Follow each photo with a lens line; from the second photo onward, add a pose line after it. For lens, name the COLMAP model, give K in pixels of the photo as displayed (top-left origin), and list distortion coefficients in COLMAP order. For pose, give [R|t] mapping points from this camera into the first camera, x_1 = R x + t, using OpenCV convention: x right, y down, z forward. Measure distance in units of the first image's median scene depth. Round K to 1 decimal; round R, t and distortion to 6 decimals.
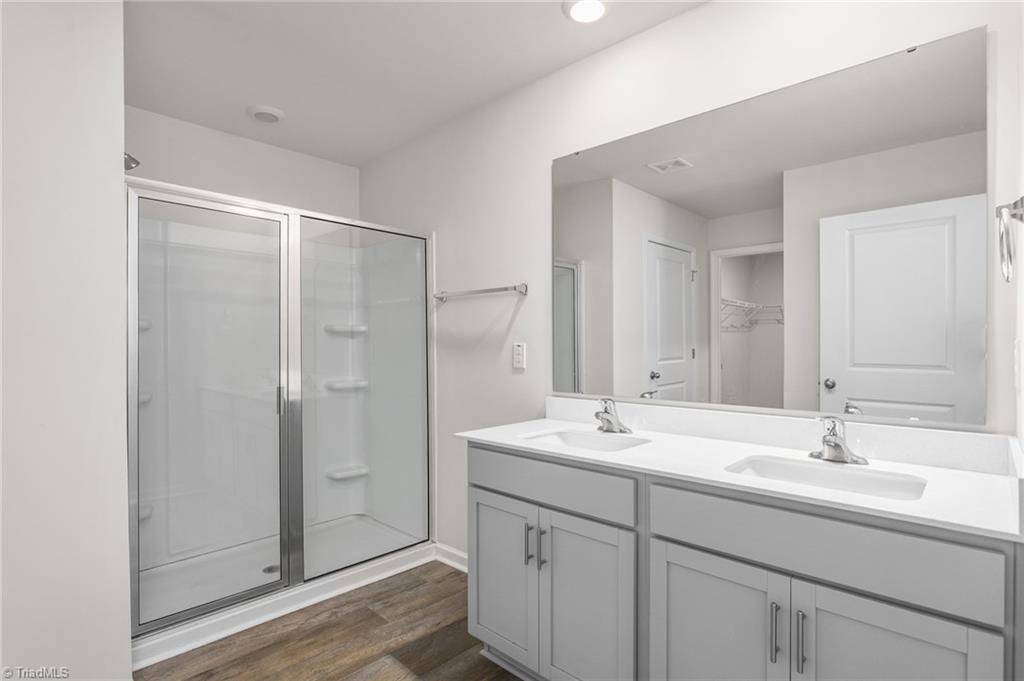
lens RADIAL K [[498.8, 0, 513.0], [0, 498.8, 347.7], [0, 0, 1]] dist [-0.016973, 0.003831]
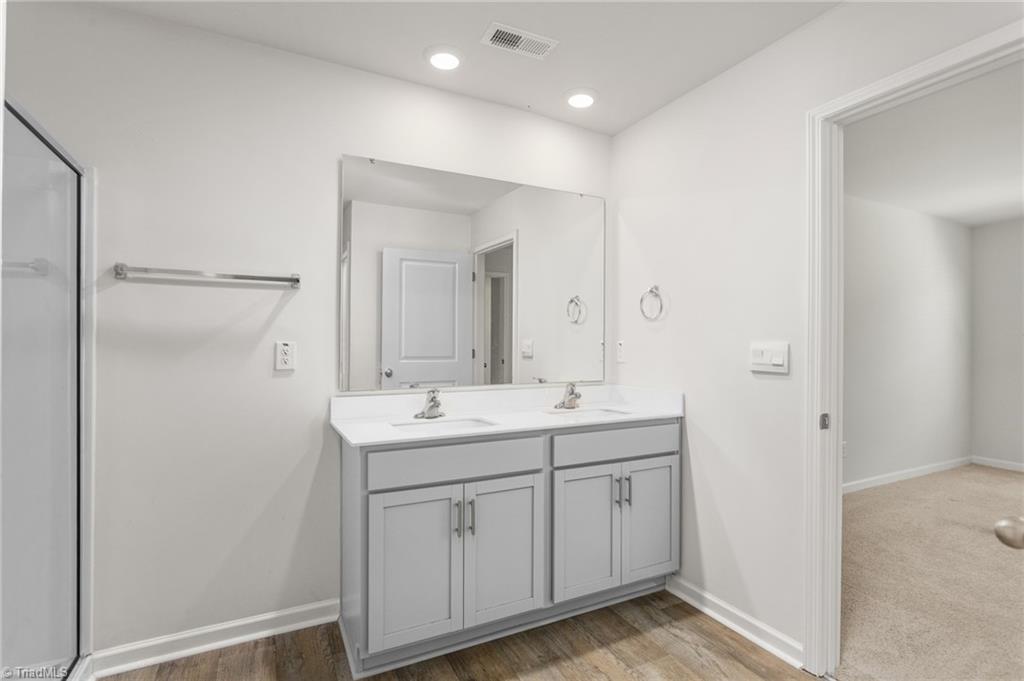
lens RADIAL K [[498.8, 0, 513.3], [0, 498.8, 343.8], [0, 0, 1]] dist [-0.016973, 0.003831]
pose [[0.350262, -0.000755, 0.936652, -0.658544], [0.004717, 0.999988, -0.000958, -0.002432], [-0.936640, 0.004754, 0.350261, 0.321260]]
